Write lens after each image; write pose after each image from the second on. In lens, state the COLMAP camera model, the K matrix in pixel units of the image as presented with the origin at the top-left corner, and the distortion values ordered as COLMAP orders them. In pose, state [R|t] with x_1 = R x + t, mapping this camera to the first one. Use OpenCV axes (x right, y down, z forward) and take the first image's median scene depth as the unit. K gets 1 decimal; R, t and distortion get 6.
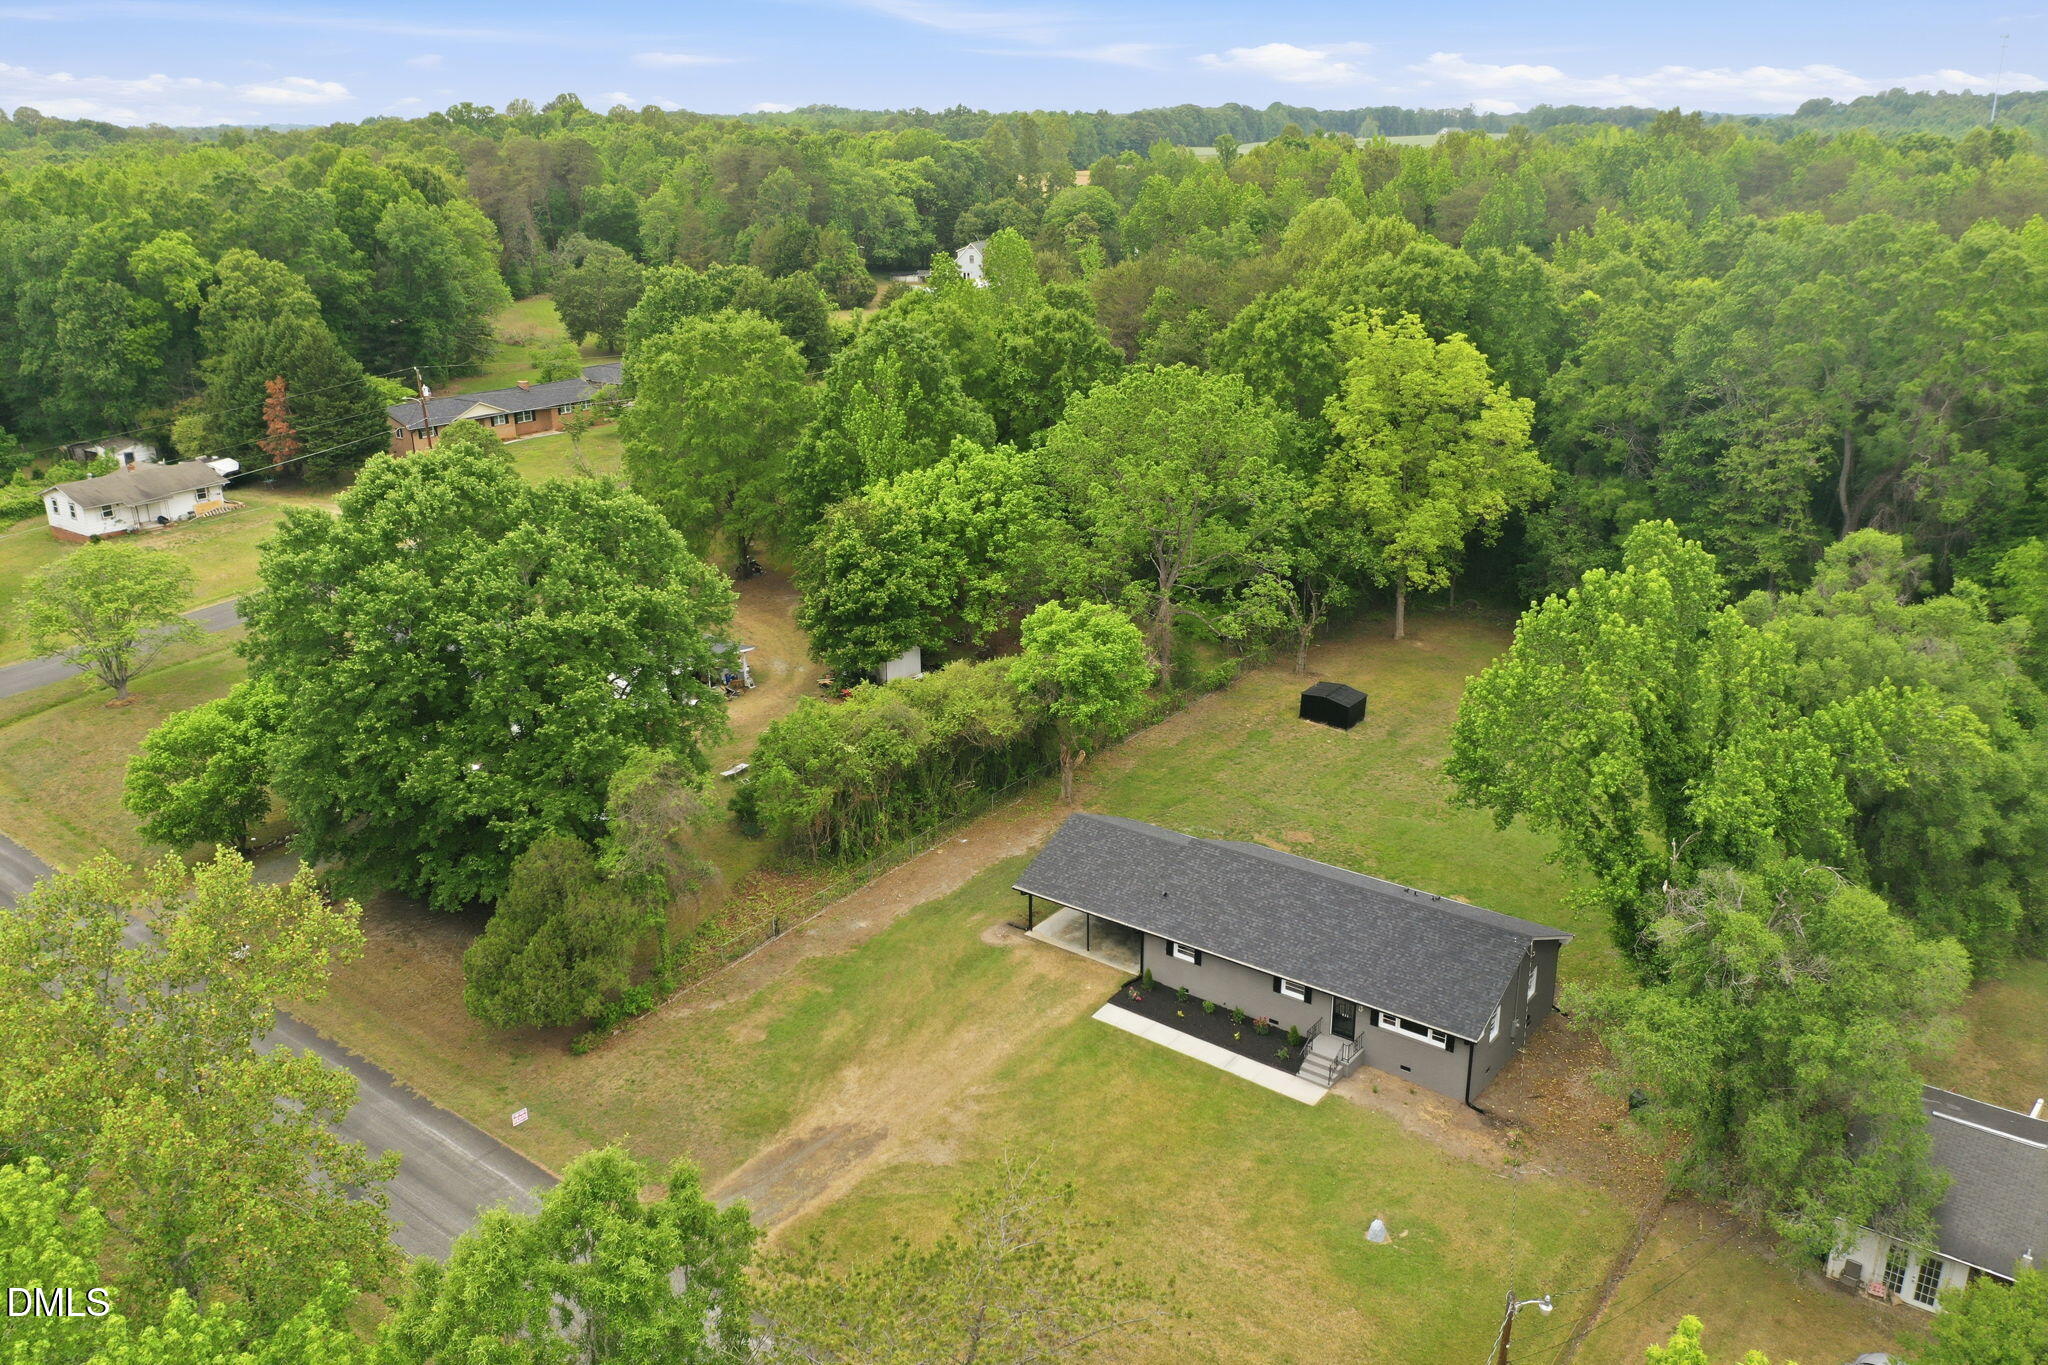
lens RADIAL K [[1620.0, 0, 1020.4], [0, 1620.0, 681.3], [0, 0, 1]] dist [-0.007482, -0.005619]
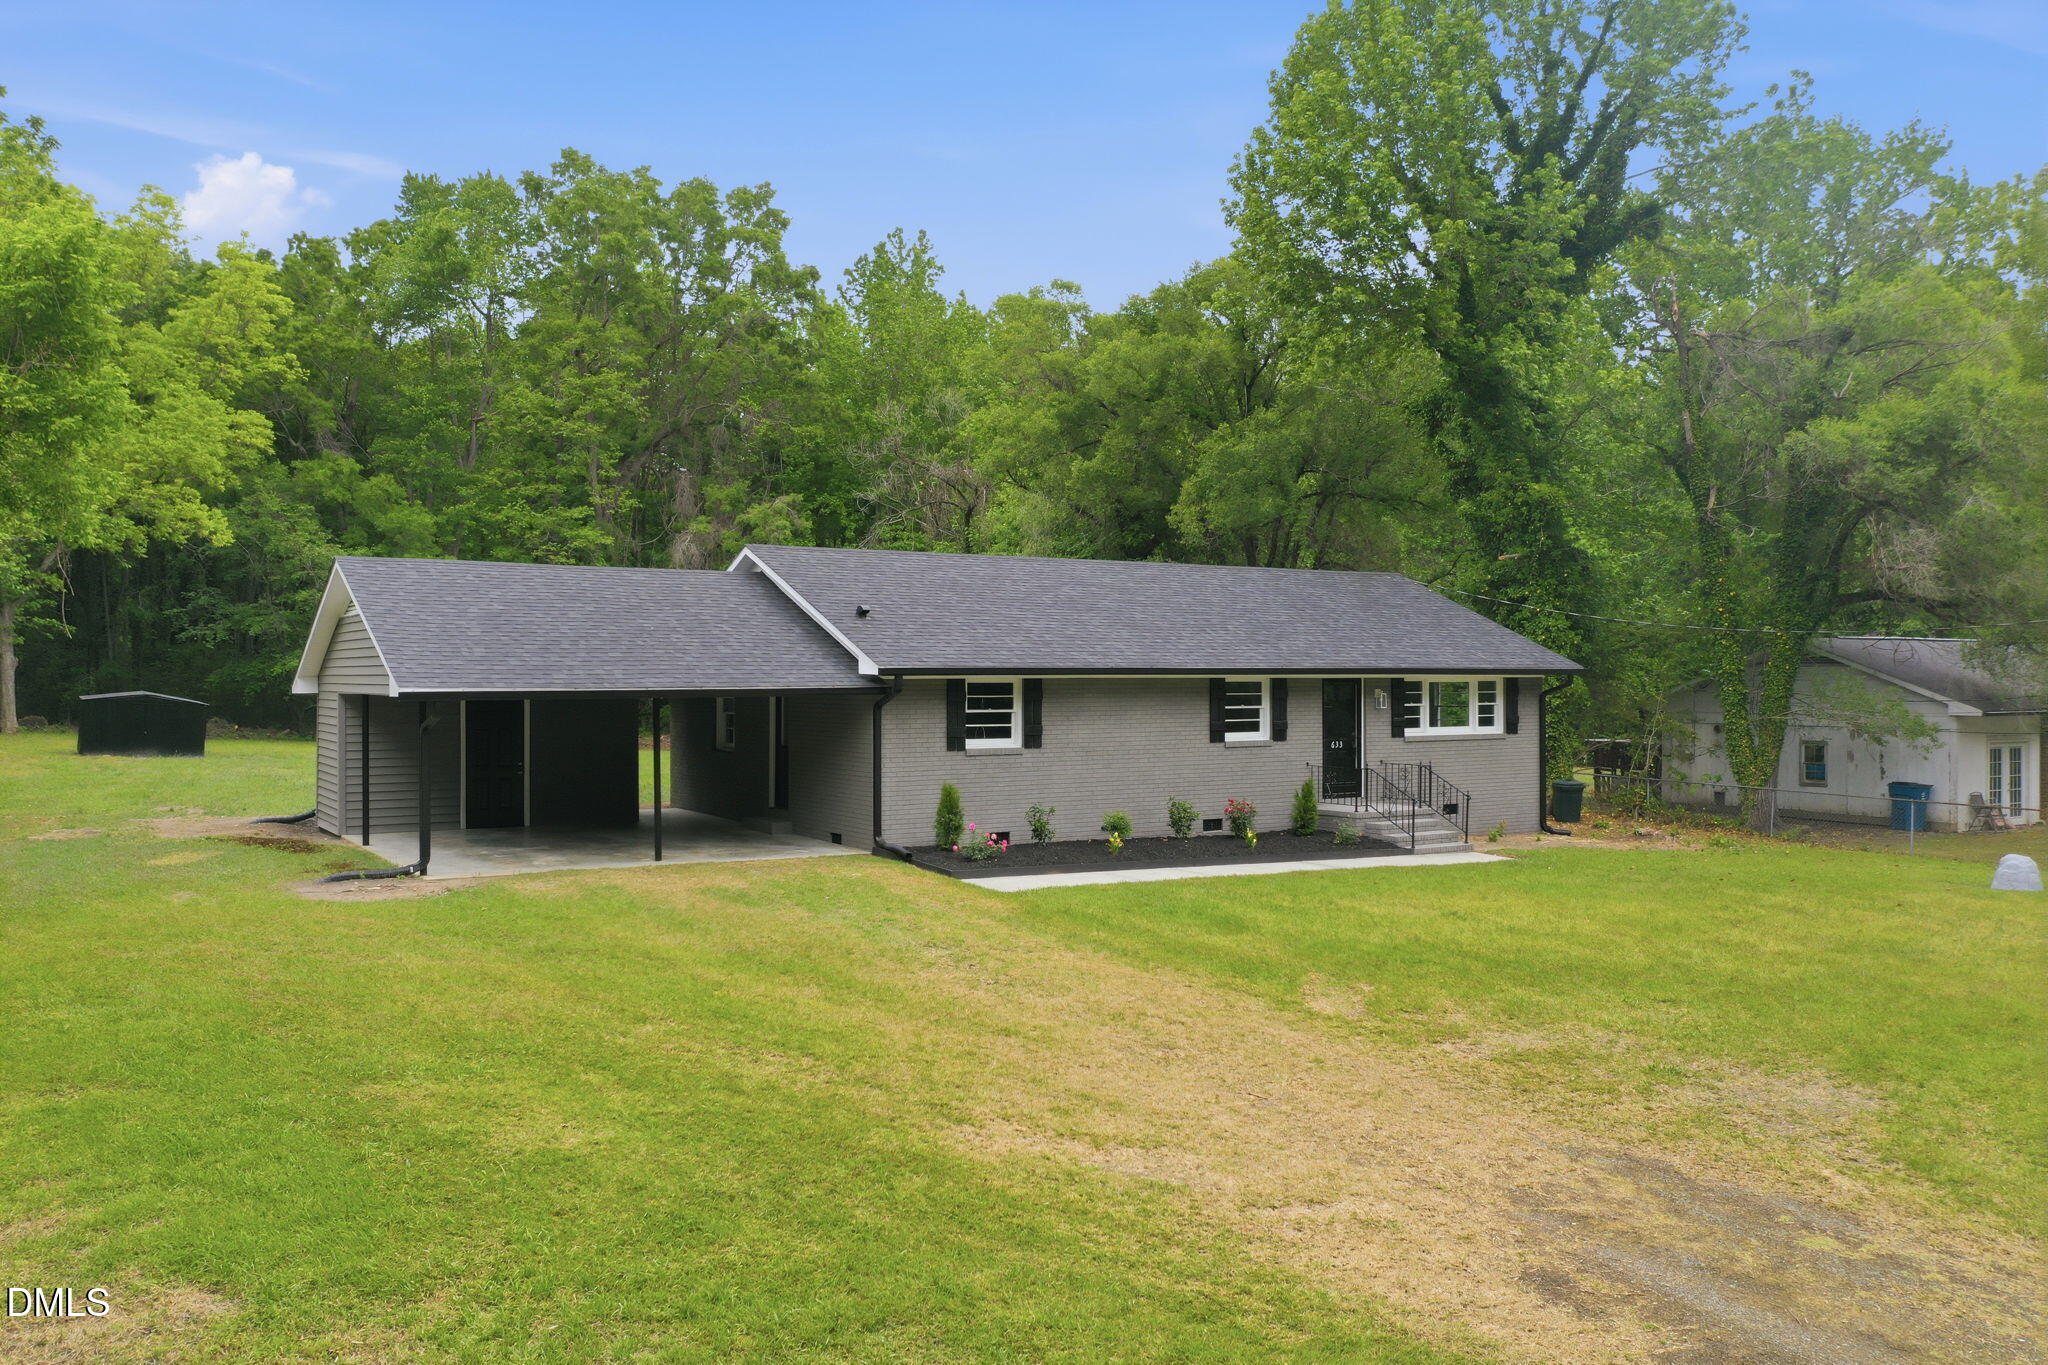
lens RADIAL K [[1598.8, 0, 1055.4], [0, 1598.8, 686.8], [0, 0, 1]] dist [-0.004867, -0.002651]
pose [[0.321669, 0.009593, 0.946804, -0.245781], [0.306722, 0.944974, -0.113781, 0.209393], [-0.895796, 0.327005, 0.301026, 0.892712]]
